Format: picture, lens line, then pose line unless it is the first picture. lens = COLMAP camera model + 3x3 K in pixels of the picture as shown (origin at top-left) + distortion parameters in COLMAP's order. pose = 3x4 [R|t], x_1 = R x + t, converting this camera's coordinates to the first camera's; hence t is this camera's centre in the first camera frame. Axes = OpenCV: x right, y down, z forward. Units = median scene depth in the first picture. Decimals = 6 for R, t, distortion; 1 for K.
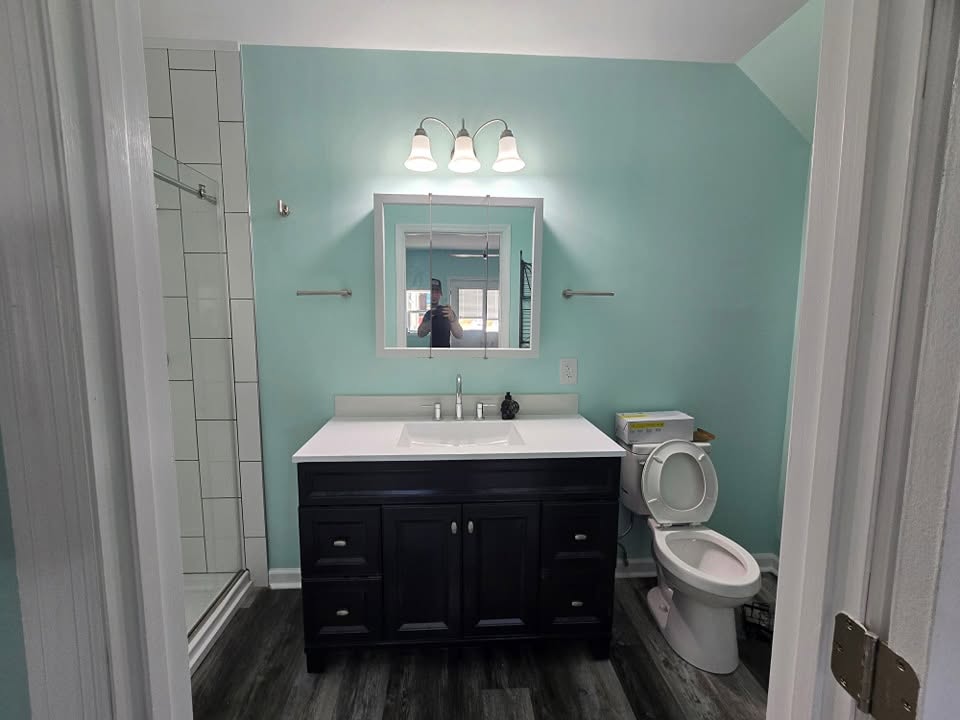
lens RADIAL K [[398.8, 0, 480.0], [0, 398.8, 360.0], [0, 0, 1]] dist [-0.005881, 0.000107]
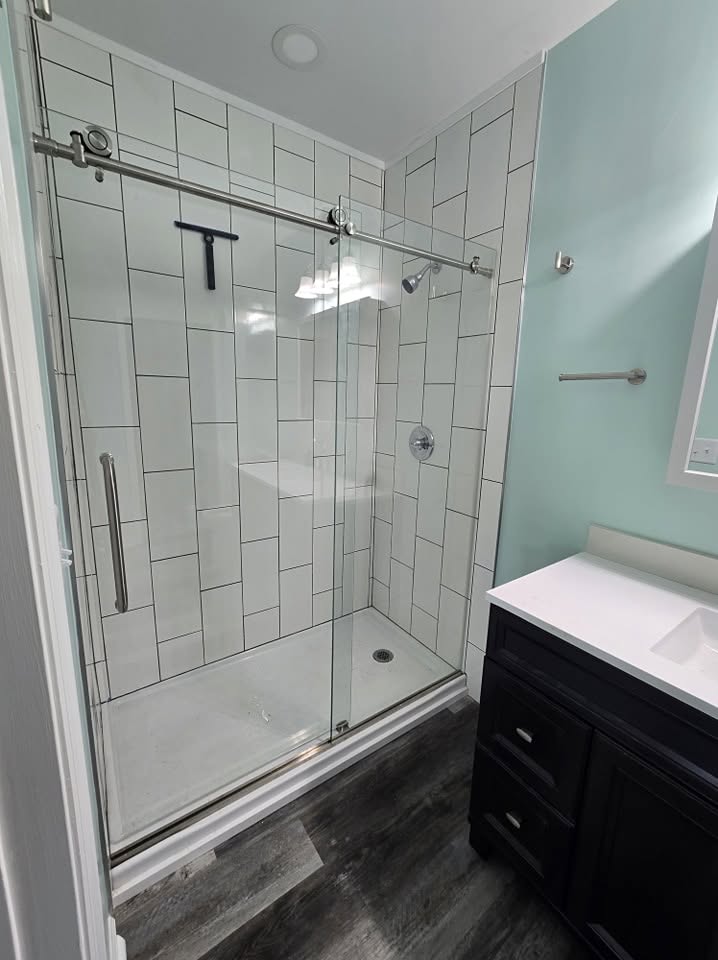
lens RADIAL K [[398.8, 0, 358.3], [0, 398.8, 475.8], [0, 0, 1]] dist [-0.005881, 0.000107]
pose [[0.508520, 0.178501, -0.842345, 0.006097], [-0.135094, 0.982700, 0.126688, -0.034515], [0.850386, 0.049372, 0.523837, 0.326813]]
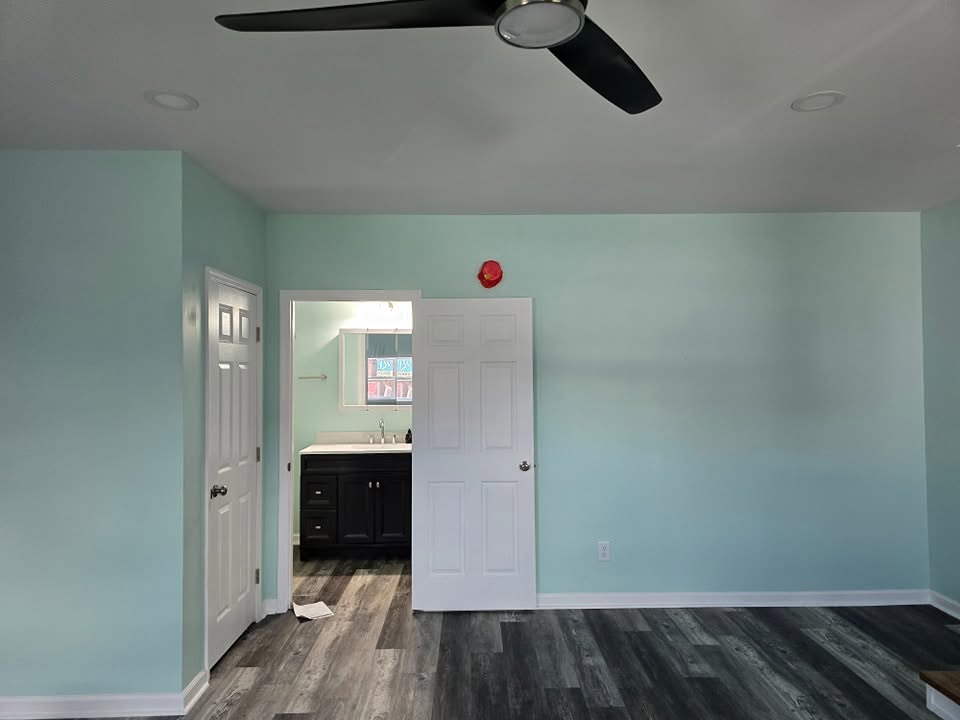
lens RADIAL K [[637.7, 0, 480.0], [0, 637.7, 360.0], [0, 0, 1]] dist [0.020348, -0.002849]
pose [[0.997890, -0.017990, -0.062387, 0.672898], [0.008143, 0.987937, -0.154641, 0.257470], [0.064416, 0.153807, 0.985999, -2.209213]]
